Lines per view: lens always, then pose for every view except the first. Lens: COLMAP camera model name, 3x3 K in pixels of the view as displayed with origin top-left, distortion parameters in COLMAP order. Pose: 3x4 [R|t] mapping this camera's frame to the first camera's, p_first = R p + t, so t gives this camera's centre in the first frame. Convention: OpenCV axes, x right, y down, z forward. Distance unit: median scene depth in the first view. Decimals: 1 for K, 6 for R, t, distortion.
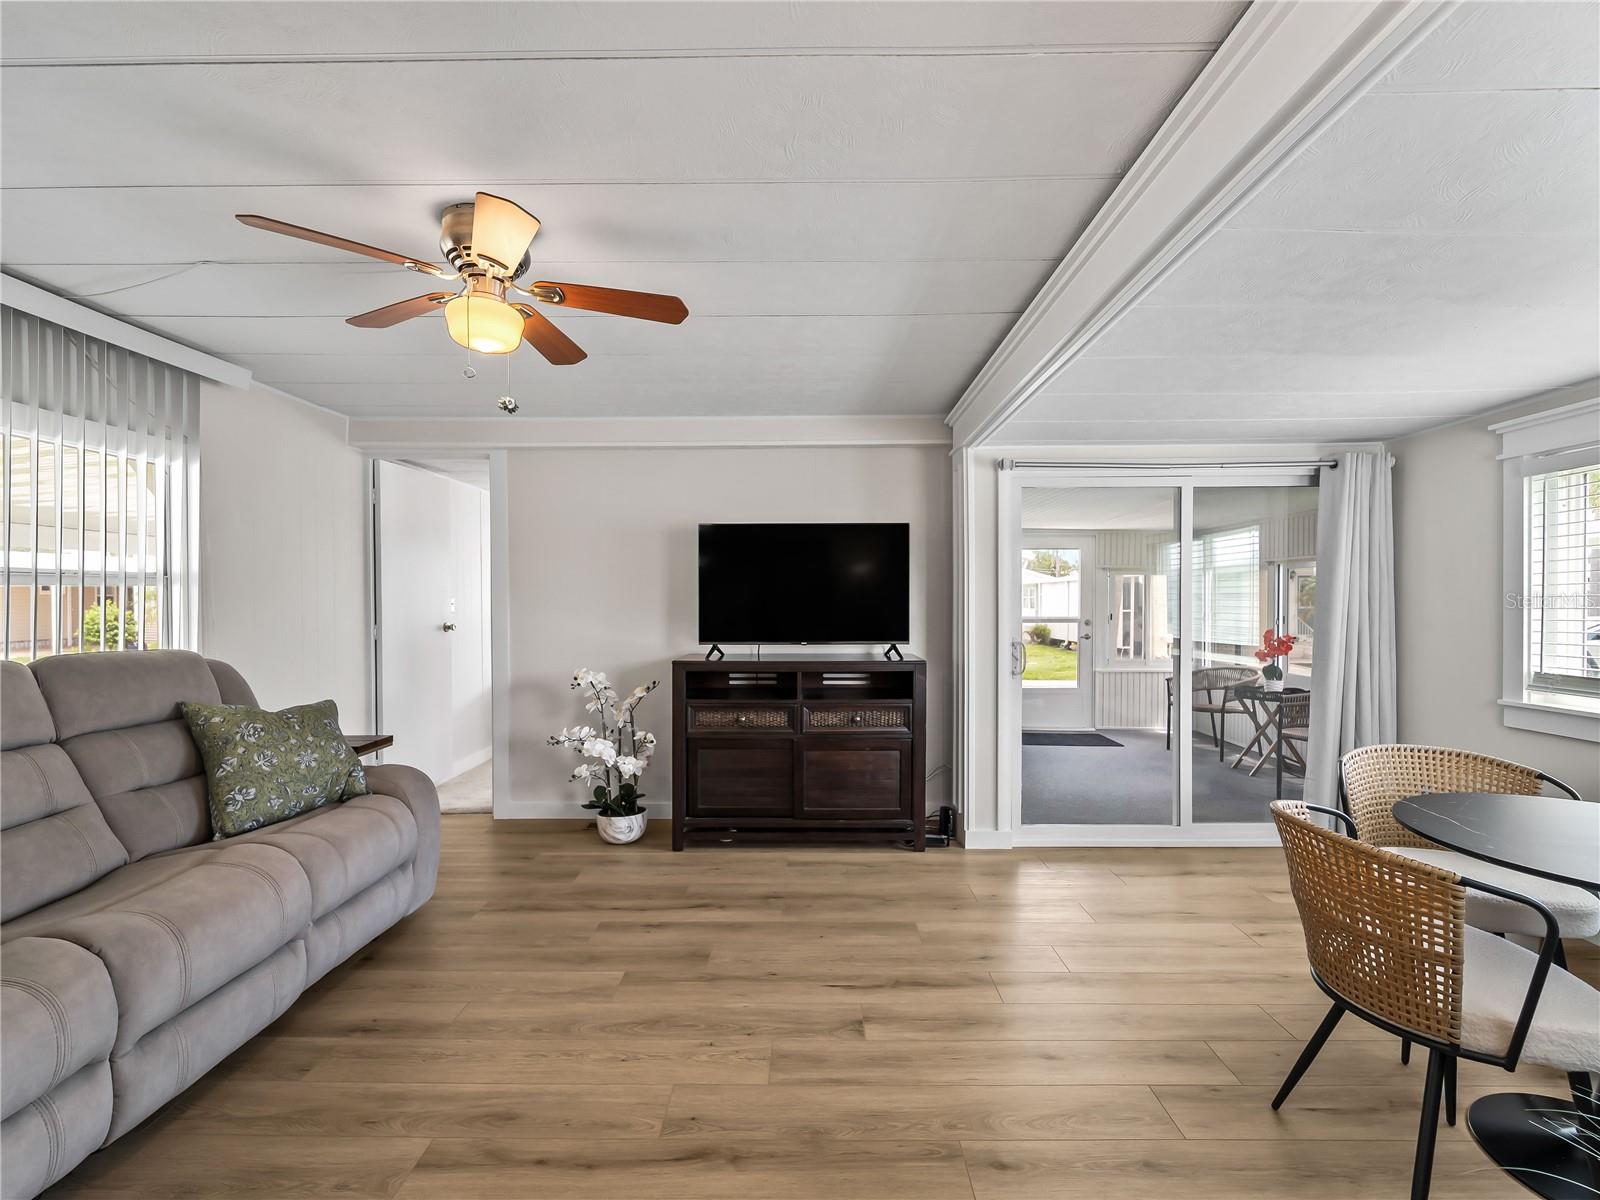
lens RADIAL K [[724.5, 0, 801.6], [0, 724.5, 616.7], [0, 0, 1]] dist [-0.002615, -0.000331]
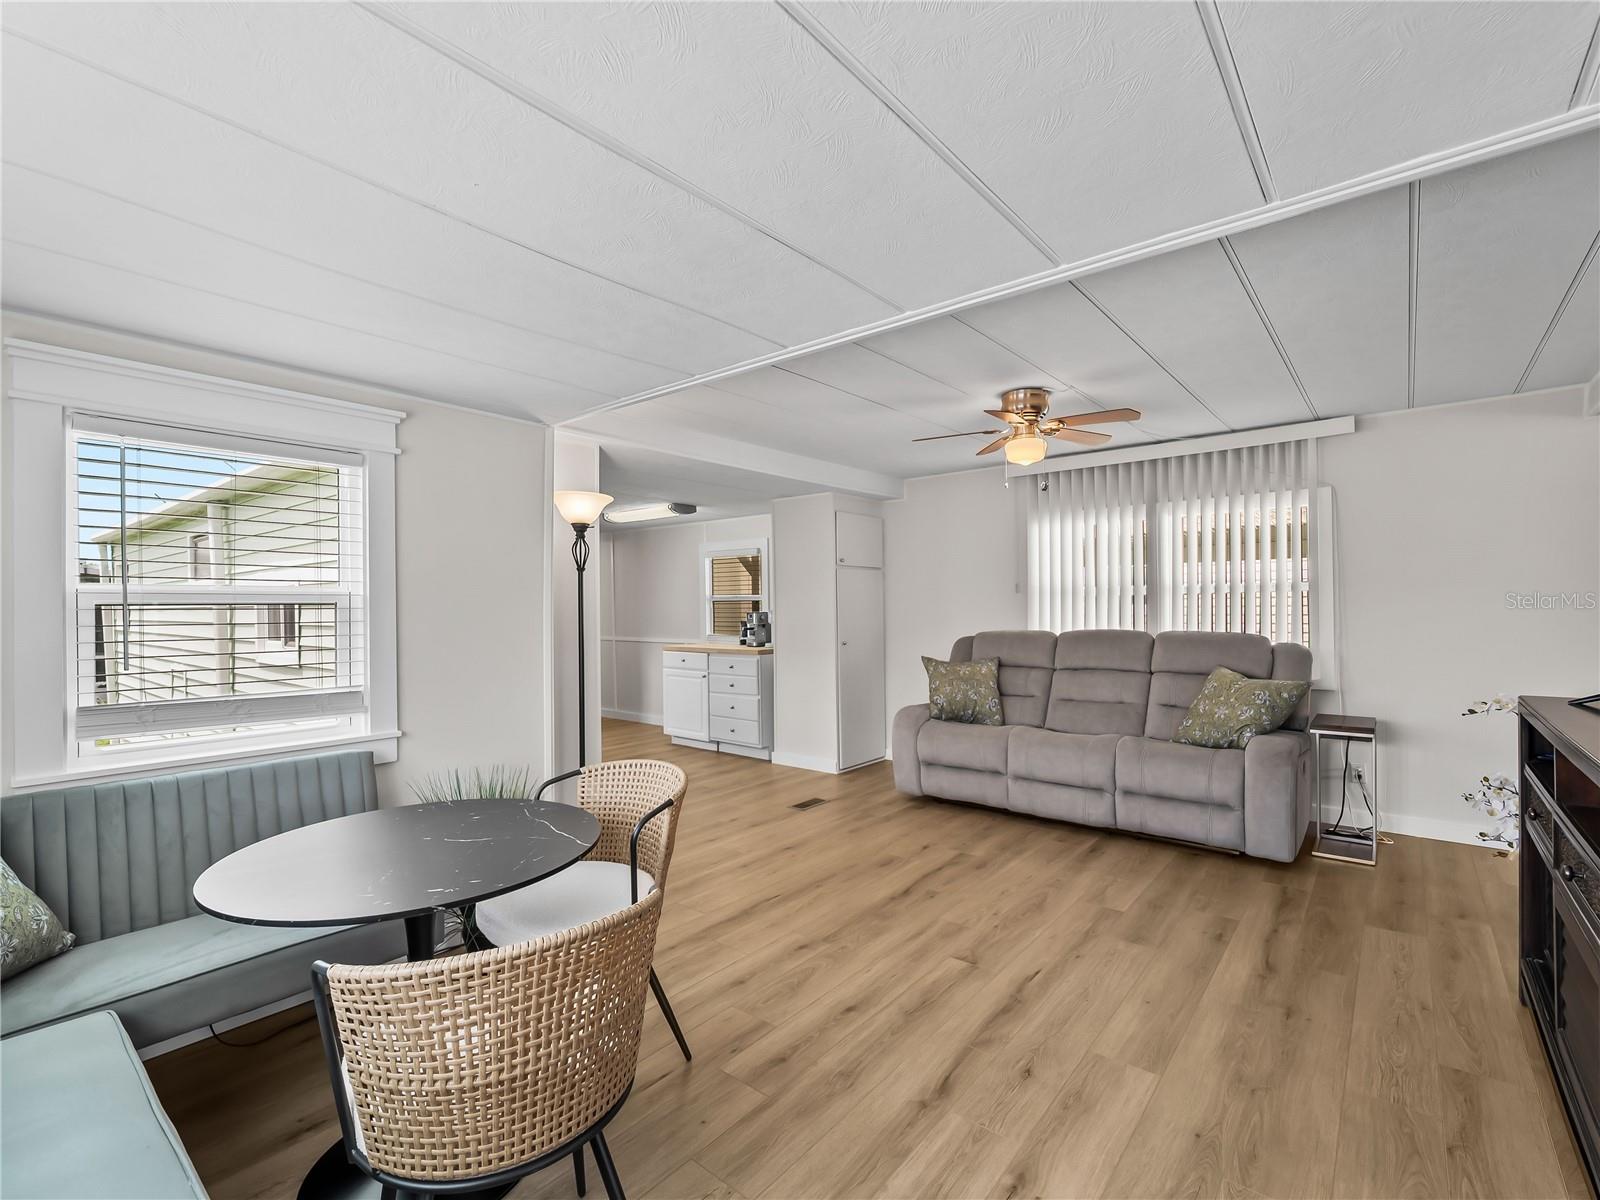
lens RADIAL K [[730.3, 0, 803.6], [0, 730.3, 604.6], [0, 0, 1]] dist [-0.000793, -0.000002]
pose [[-0.622207, 0.008546, -0.782806, 0.705069], [-0.005019, 0.999876, 0.014906, -0.024965], [0.782837, 0.013204, -0.622087, 0.905943]]
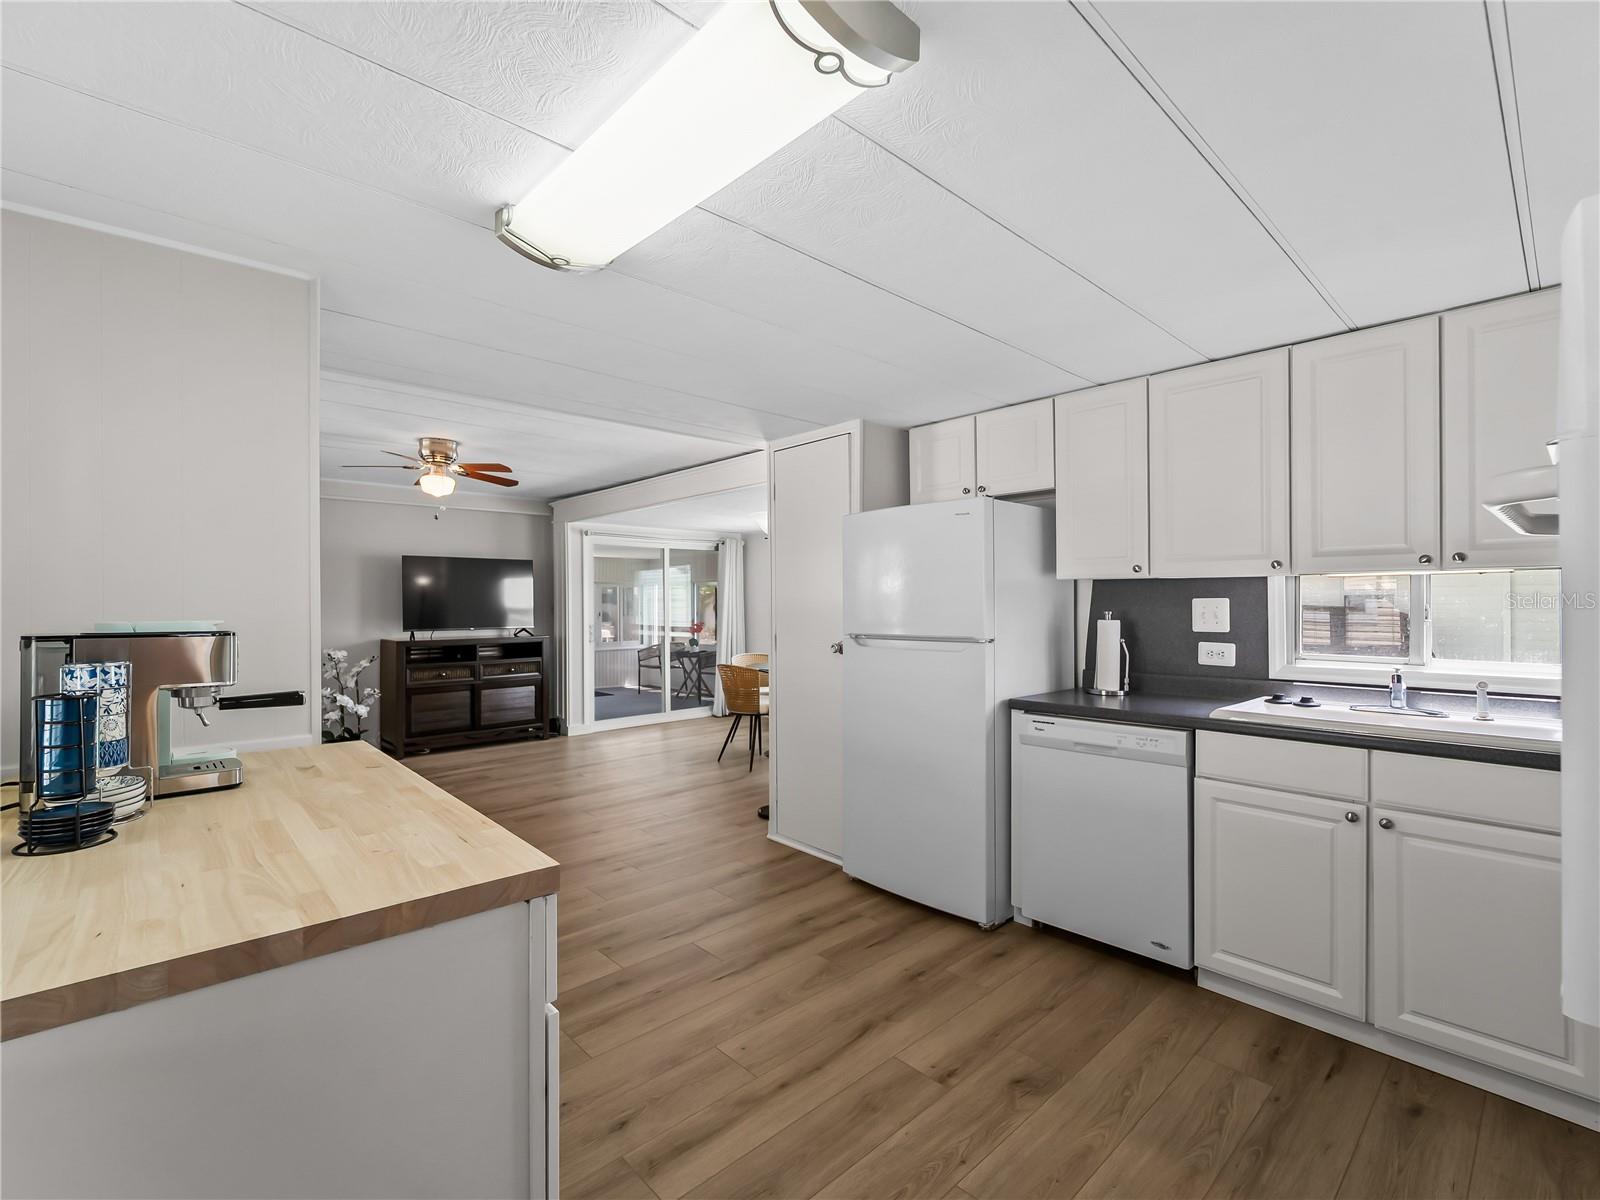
lens RADIAL K [[730.3, 0, 803.6], [0, 730.3, 604.6], [0, 0, 1]] dist [-0.000793, -0.000002]
pose [[0.720902, -0.002978, 0.693030, -0.649328], [0.016045, 0.999794, -0.012394, 0.014282], [-0.692851, 0.020055, 0.720802, -0.795584]]
